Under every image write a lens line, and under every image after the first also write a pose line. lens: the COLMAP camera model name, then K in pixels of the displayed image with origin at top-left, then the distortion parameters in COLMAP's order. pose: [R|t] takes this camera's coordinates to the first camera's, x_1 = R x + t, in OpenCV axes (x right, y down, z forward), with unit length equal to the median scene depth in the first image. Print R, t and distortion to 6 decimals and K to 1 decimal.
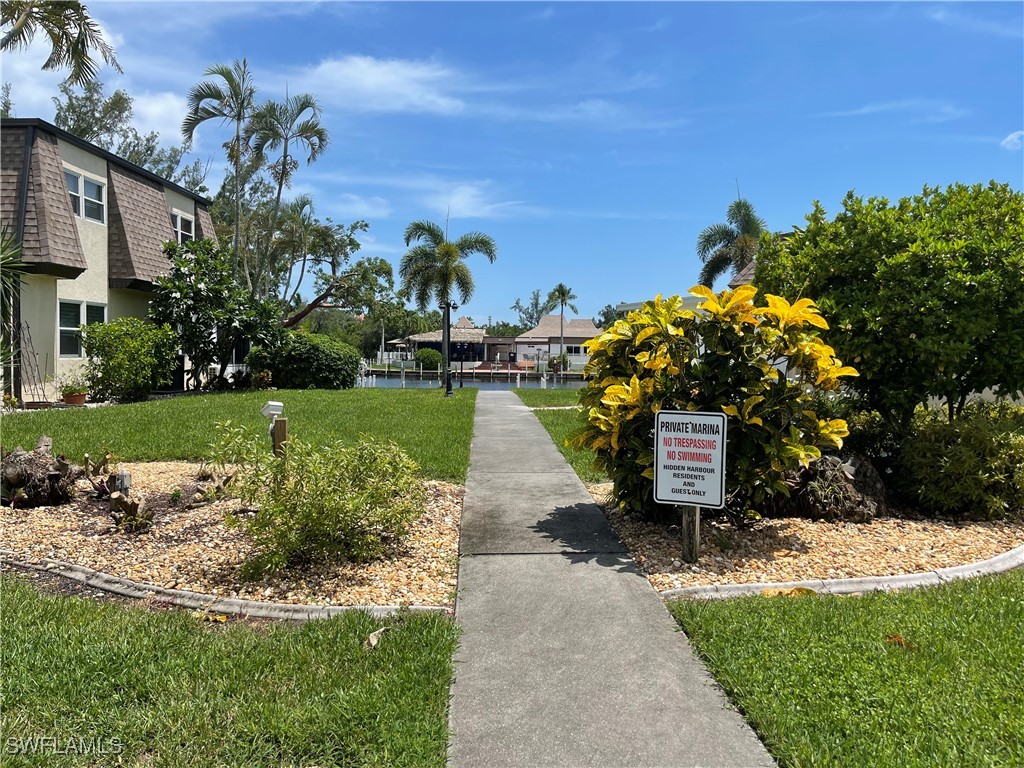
lens RADIAL K [[768.3, 0, 515.4], [0, 768.3, 393.6], [0, 0, 1]] dist [0.053786, -0.064118]
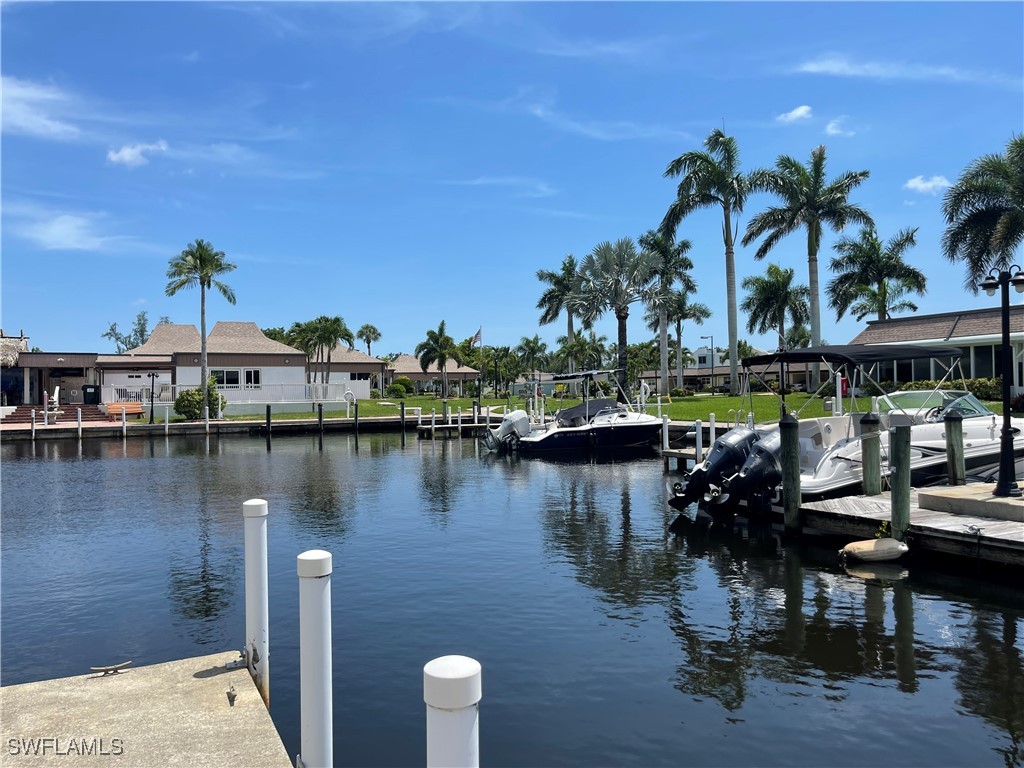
lens RADIAL K [[768.3, 0, 507.8], [0, 768.3, 380.5], [0, 0, 1]] dist [0.053786, -0.064118]
pose [[0.892263, -0.020982, 0.451028, 0.009907], [0.053322, 0.996826, -0.059113, -0.013587], [-0.448356, 0.076794, 0.890550, 0.447927]]
